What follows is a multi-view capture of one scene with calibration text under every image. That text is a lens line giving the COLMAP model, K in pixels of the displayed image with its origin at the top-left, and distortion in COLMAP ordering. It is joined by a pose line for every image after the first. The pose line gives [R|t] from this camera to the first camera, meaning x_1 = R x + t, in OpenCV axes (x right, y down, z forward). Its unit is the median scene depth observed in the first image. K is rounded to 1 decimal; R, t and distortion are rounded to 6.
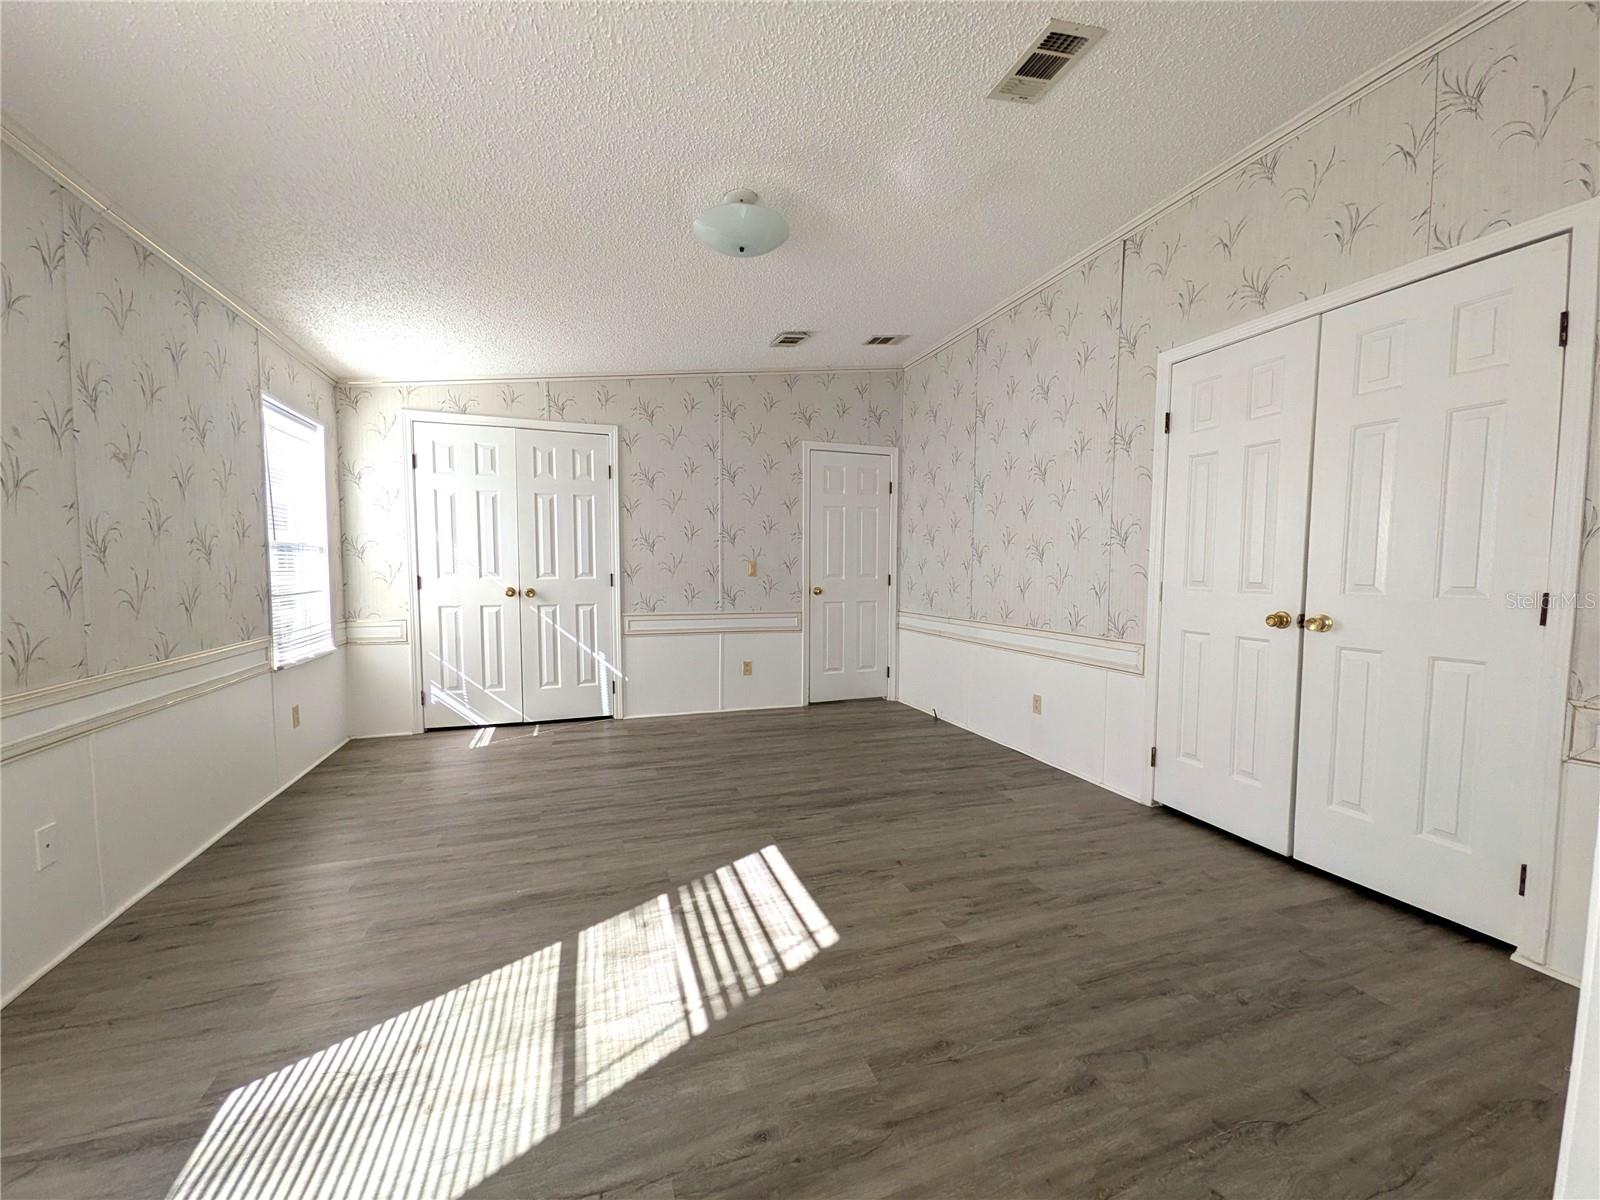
lens RADIAL K [[636.0, 0, 808.5], [0, 636.0, 607.8], [0, 0, 1]] dist [0.007682, 0.006371]
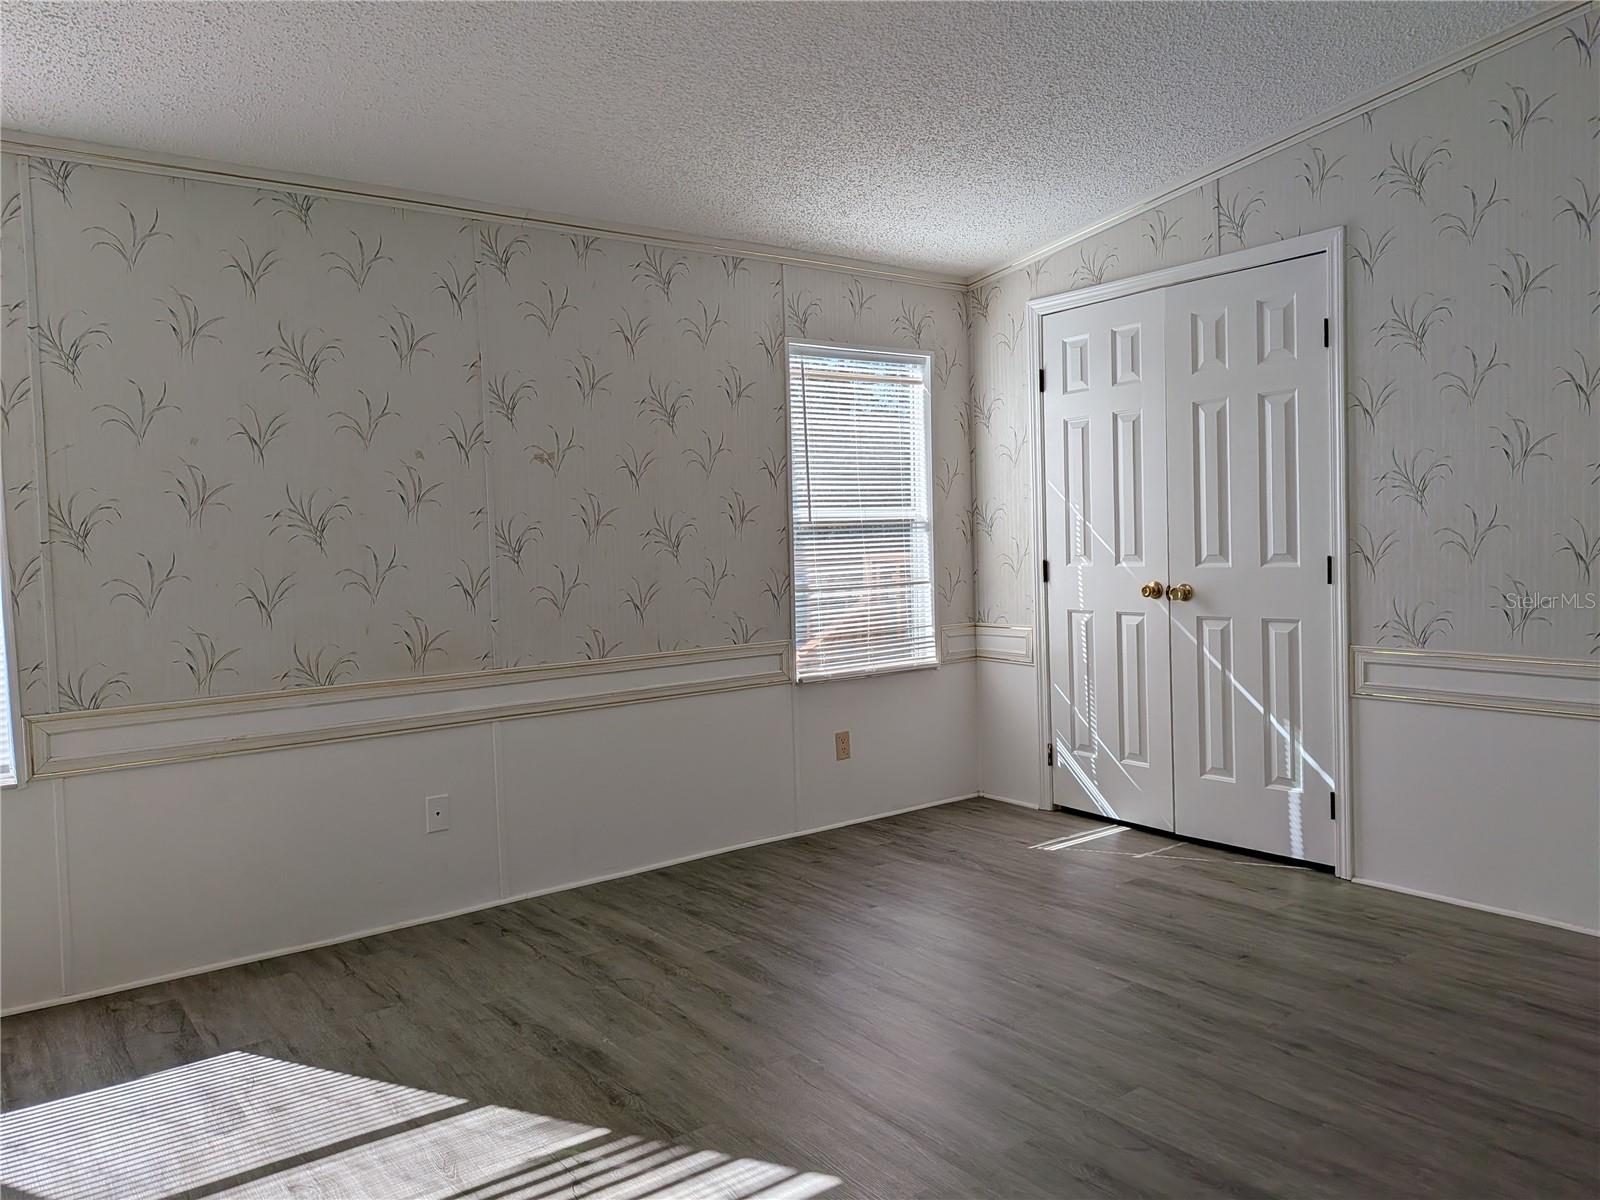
lens RADIAL K [[1167.2, 0, 804.8], [0, 1167.2, 596.8], [0, 0, 1]] dist [0.090861, -0.141248]
pose [[0.295437, 0.038177, -0.954599, 0.483382], [-0.031908, 0.999038, 0.030079, -0.047474], [0.954829, 0.021573, 0.296371, 0.490958]]
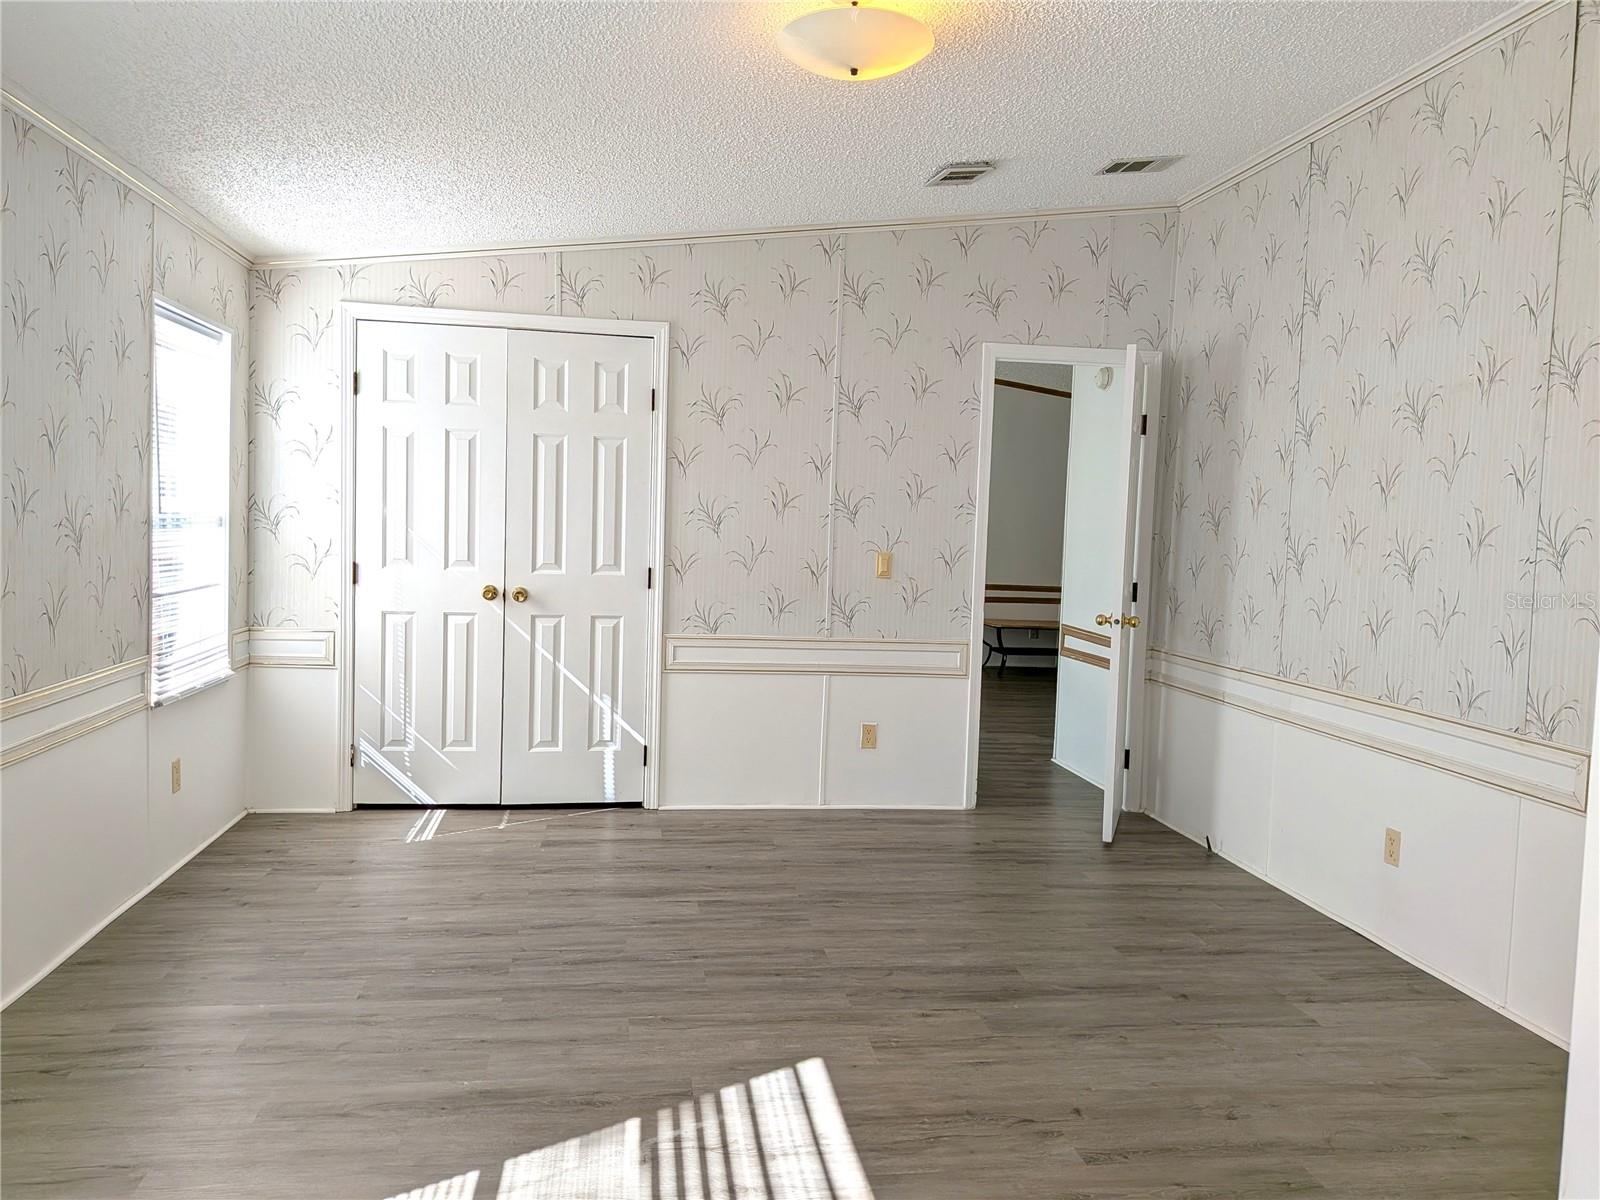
lens RADIAL K [[1167.2, 0, 804.8], [0, 1167.2, 596.8], [0, 0, 1]] dist [0.090861, -0.141248]
pose [[0.981478, 0.041221, -0.187090, 0.054181], [-0.042190, 0.999109, -0.001201, -0.038625], [0.186874, 0.009072, 0.982342, -0.075069]]
